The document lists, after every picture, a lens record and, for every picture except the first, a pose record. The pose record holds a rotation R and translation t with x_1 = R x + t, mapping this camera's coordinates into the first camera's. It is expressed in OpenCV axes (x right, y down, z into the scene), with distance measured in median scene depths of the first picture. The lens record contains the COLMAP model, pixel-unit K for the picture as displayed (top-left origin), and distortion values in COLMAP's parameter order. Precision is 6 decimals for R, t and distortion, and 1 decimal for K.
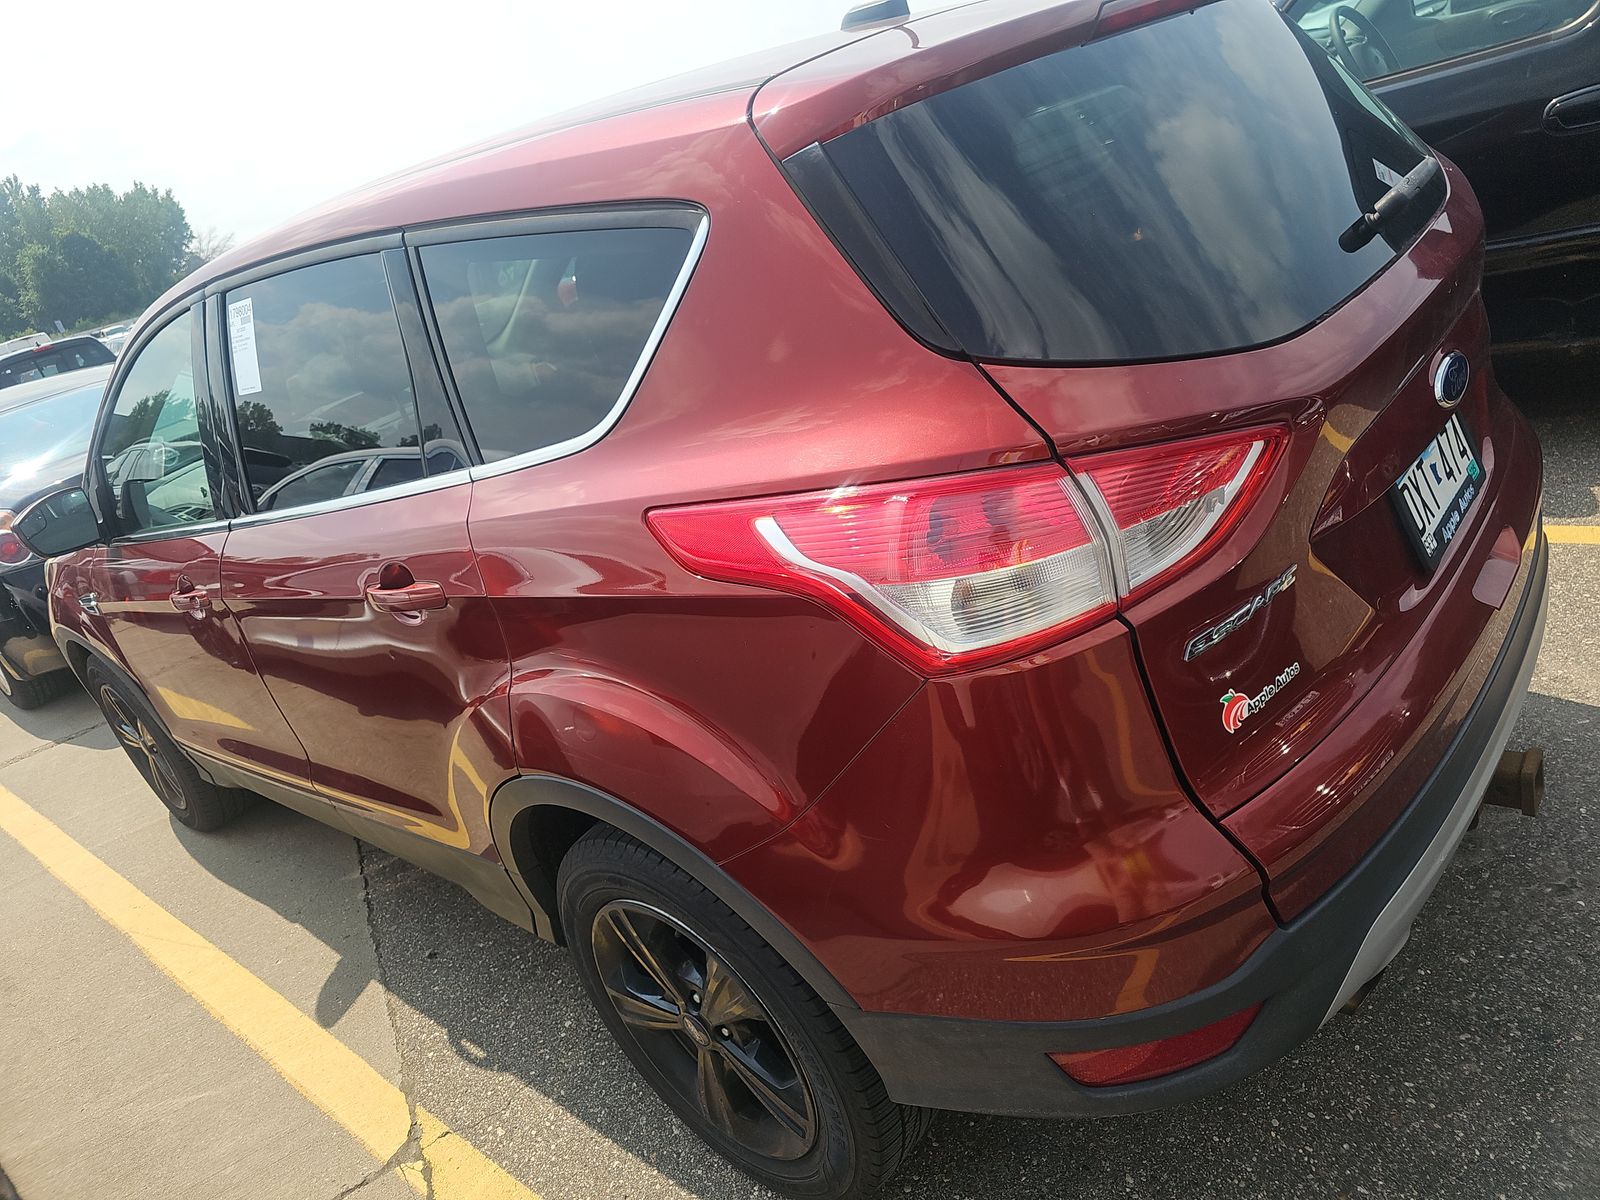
lens RADIAL K [[1081.5, 0, 798.6], [0, 1081.5, 597.2], [0, 0, 1]] dist [0.034397, -0.029303]
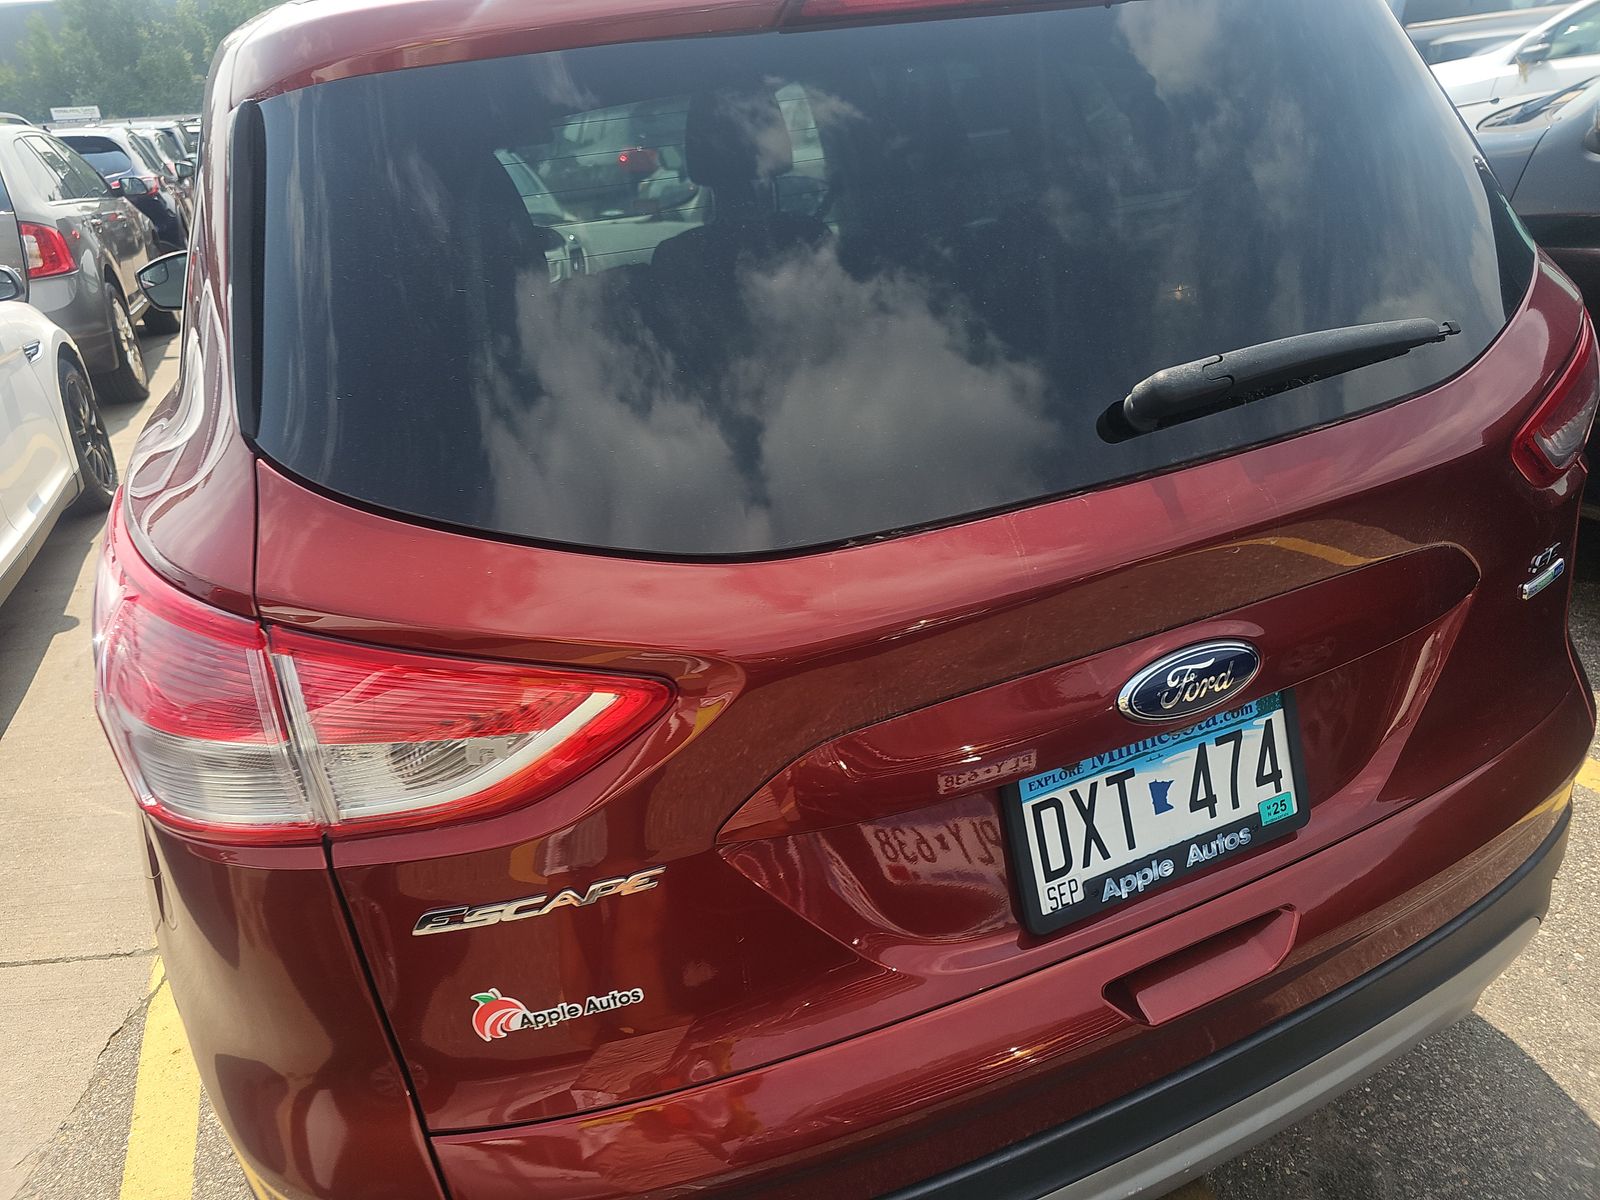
lens RADIAL K [[1081.5, 0, 799.9], [0, 1081.5, 604.8], [0, 0, 1]] dist [0.034397, -0.029303]
pose [[0.879785, 0.356289, -0.314699, 0.637628], [-0.307507, 0.931392, 0.194803, -0.320743], [0.362515, -0.074613, 0.928987, 0.371212]]
